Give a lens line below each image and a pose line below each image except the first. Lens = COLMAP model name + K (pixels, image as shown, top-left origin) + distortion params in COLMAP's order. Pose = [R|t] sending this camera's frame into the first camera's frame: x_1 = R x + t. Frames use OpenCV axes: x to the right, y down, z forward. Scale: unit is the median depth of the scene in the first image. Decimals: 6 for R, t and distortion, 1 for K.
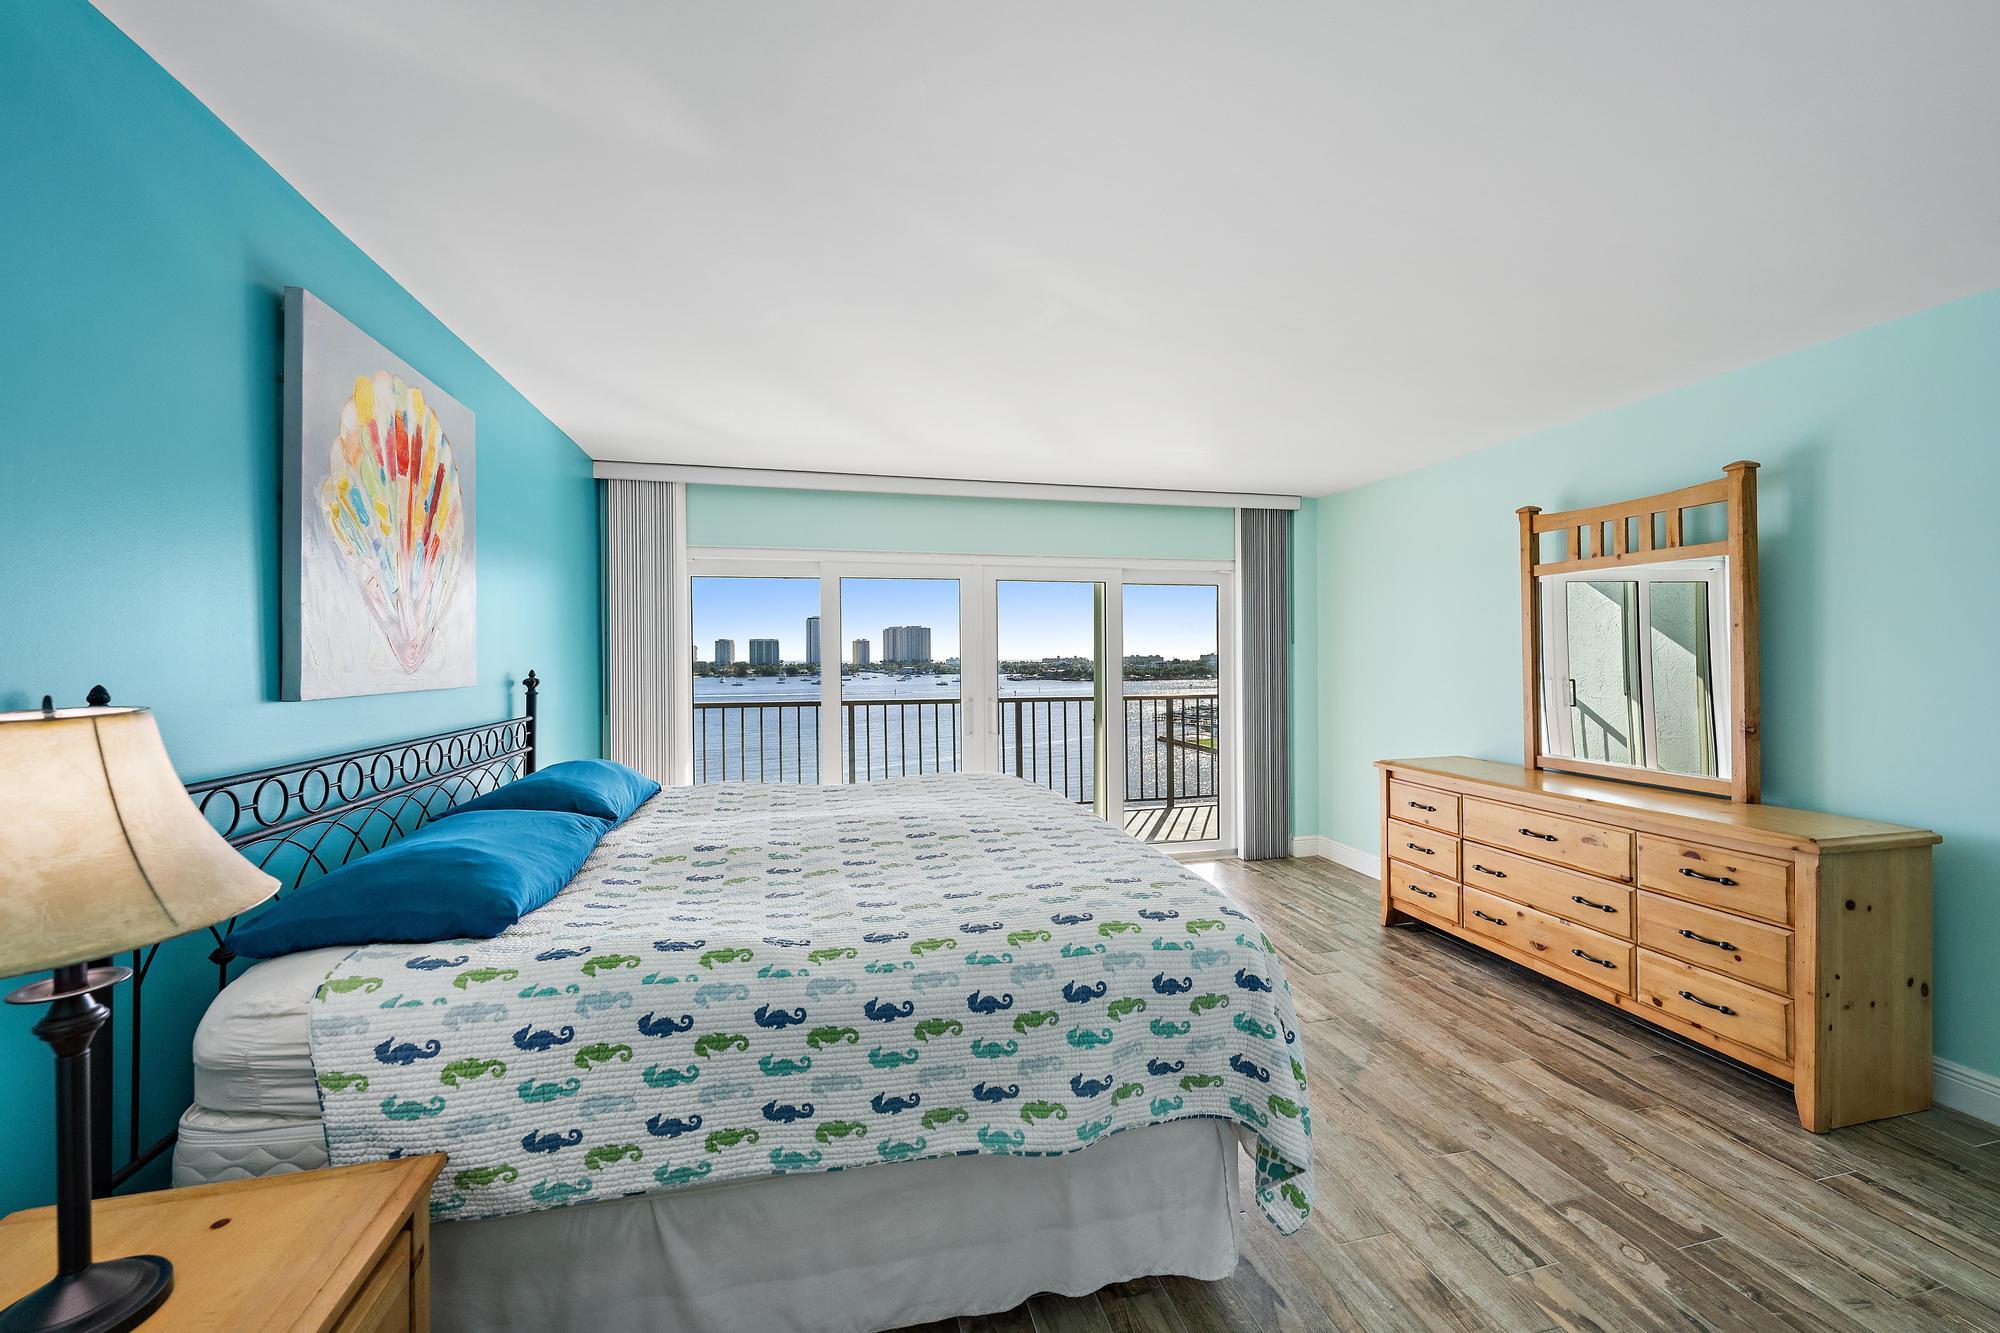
lens RADIAL K [[775.2, 0, 999.1], [0, 775.2, 657.1], [0, 0, 1]] dist [-0.000736, -0.000161]
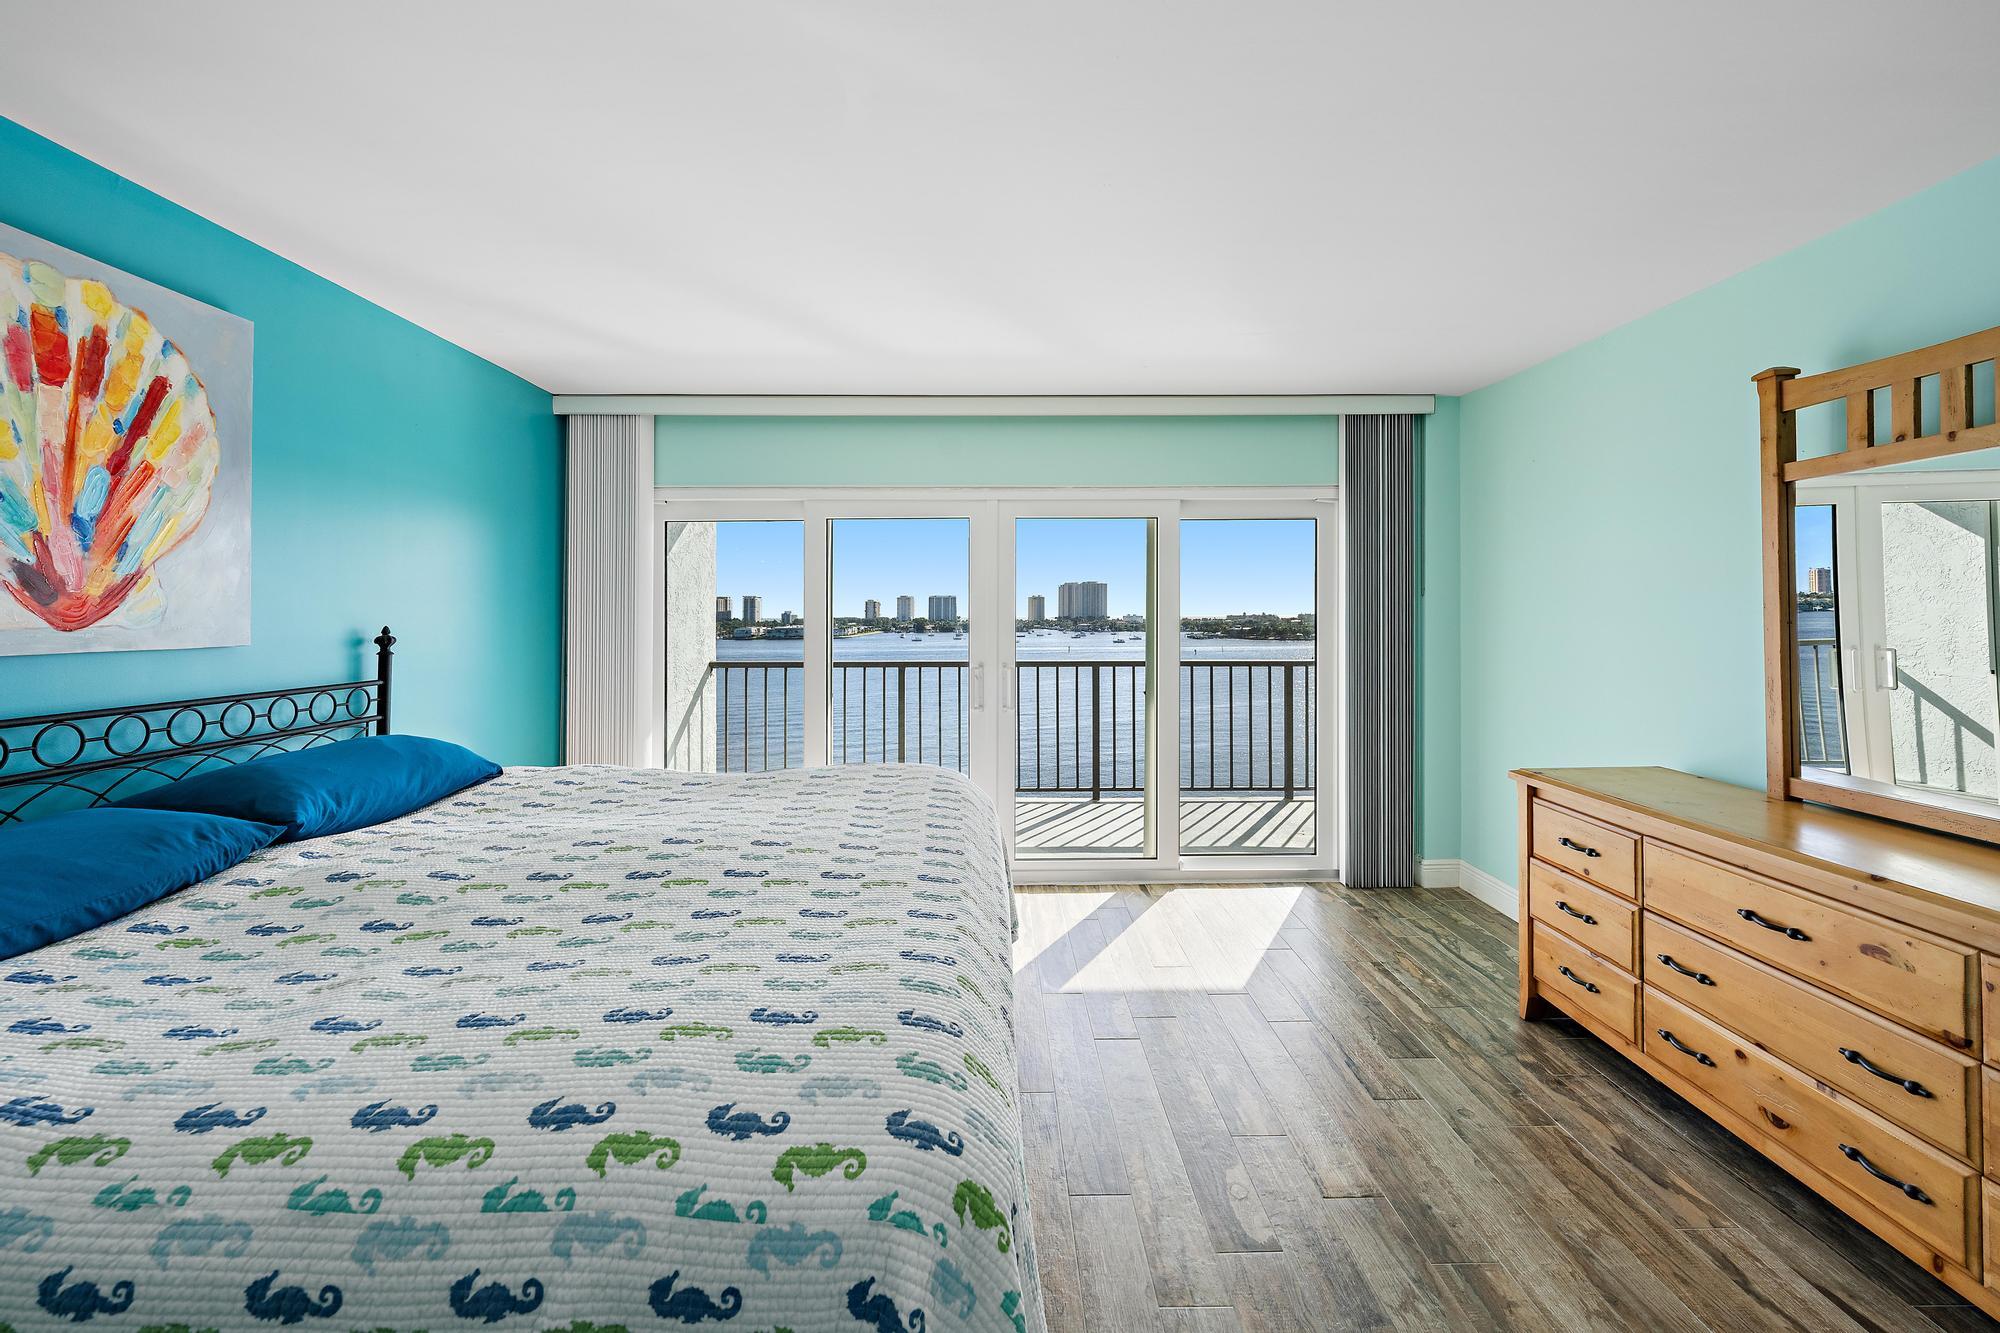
lens RADIAL K [[795.7, 0, 996.5], [0, 795.7, 611.2], [0, 0, 1]] dist [-0.001961, 0.000287]
pose [[0.973939, 0.001707, -0.226802, 0.237536], [-0.002393, 0.999993, -0.002751, 0.000369], [0.226796, 0.003222, 0.973937, 0.262436]]
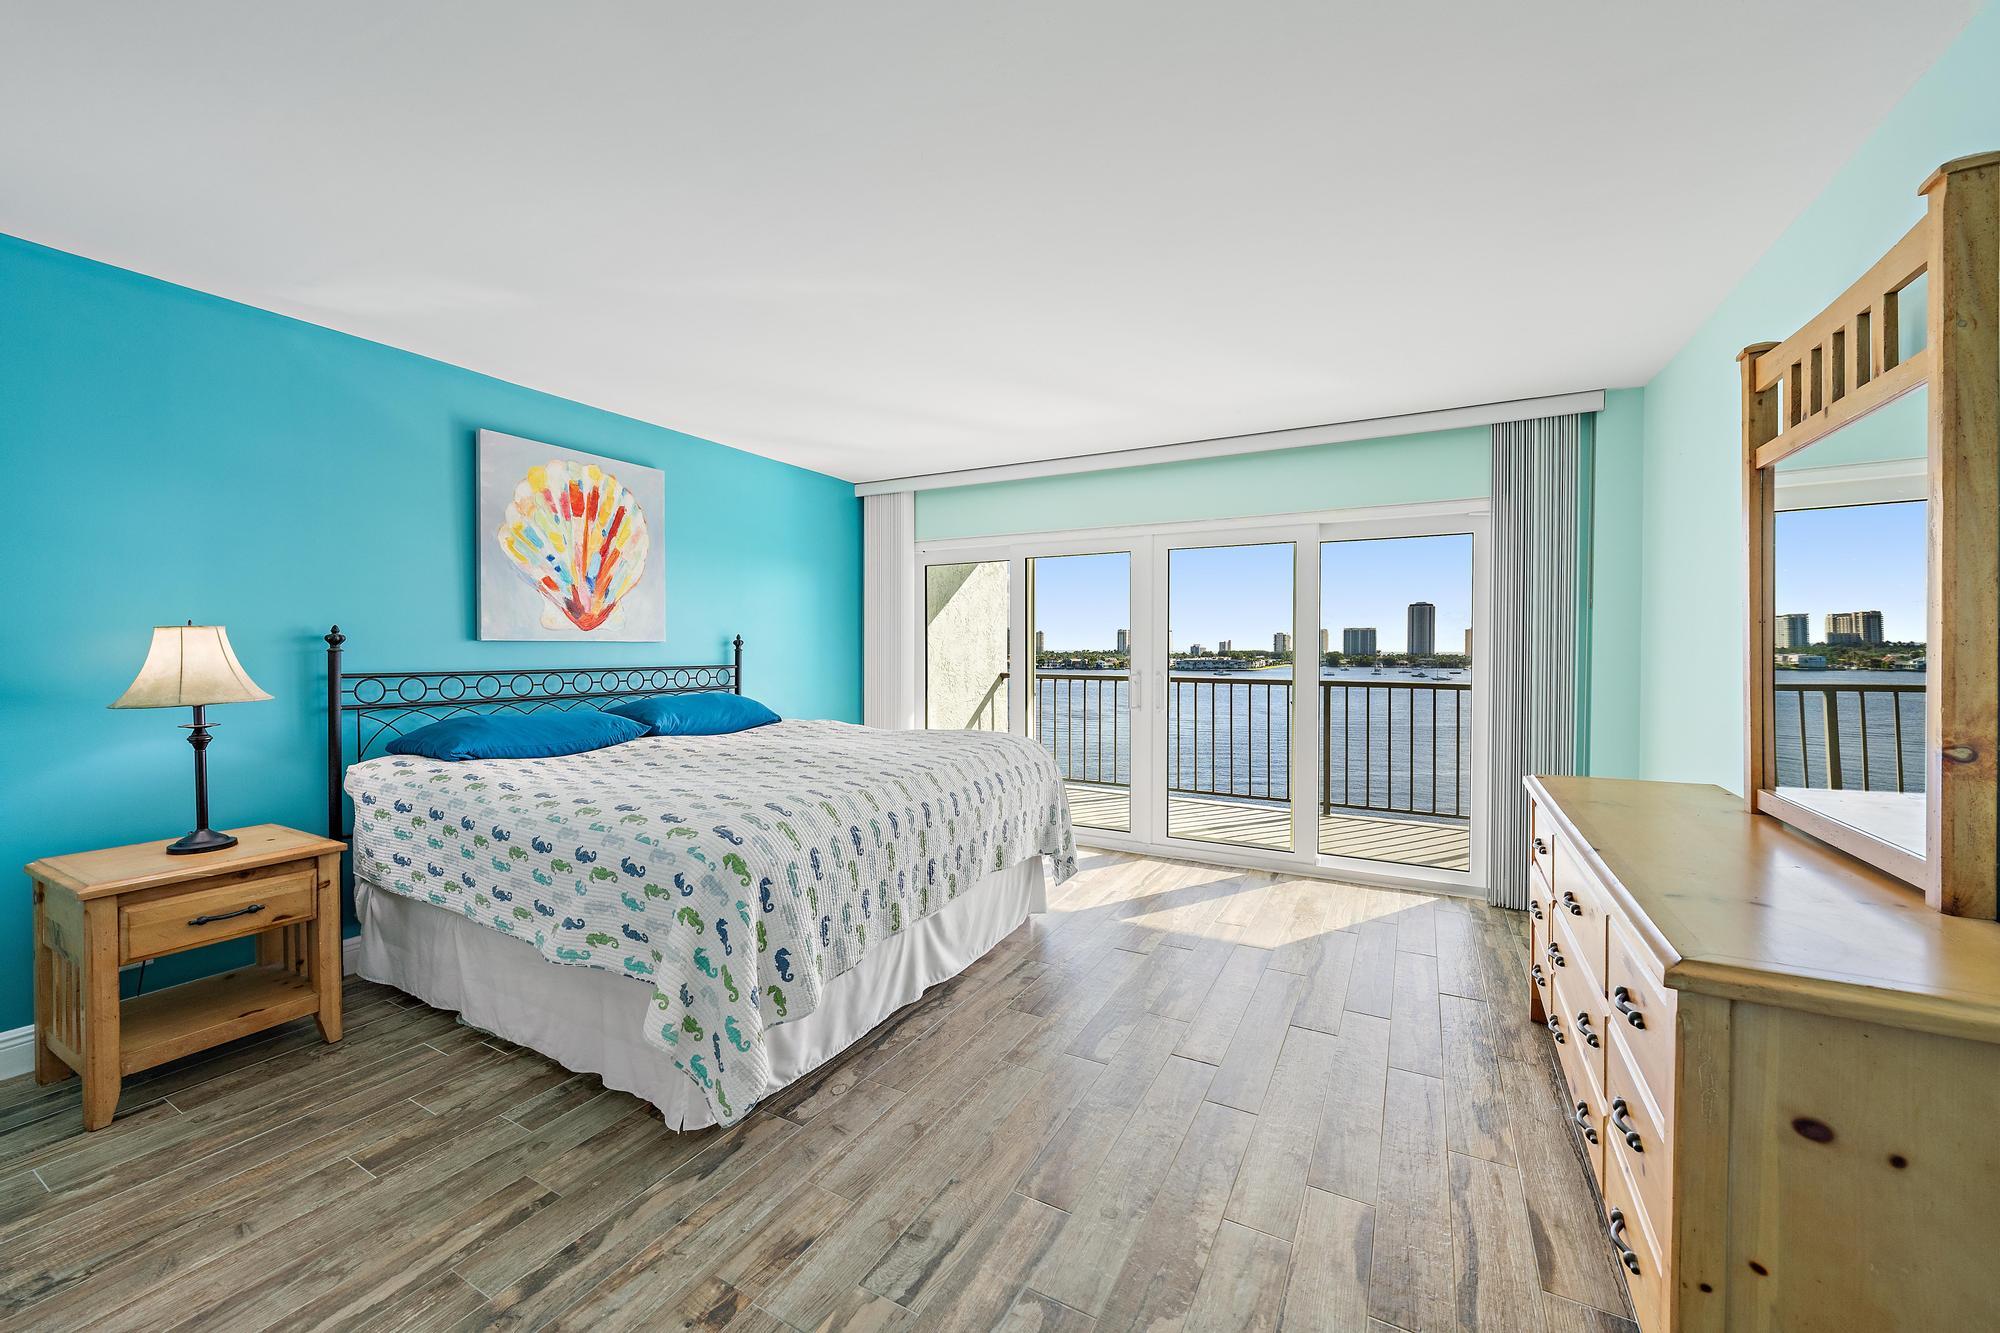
lens RADIAL K [[758.2, 0, 1000.7], [0, 758.2, 656.6], [0, 0, 1]] dist [0.000285, 0.000083]
pose [[0.737042, 0.016899, -0.675636, 0.691740], [-0.007962, 0.999835, 0.016323, 0.028728], [0.675800, -0.006652, 0.737055, 0.239088]]
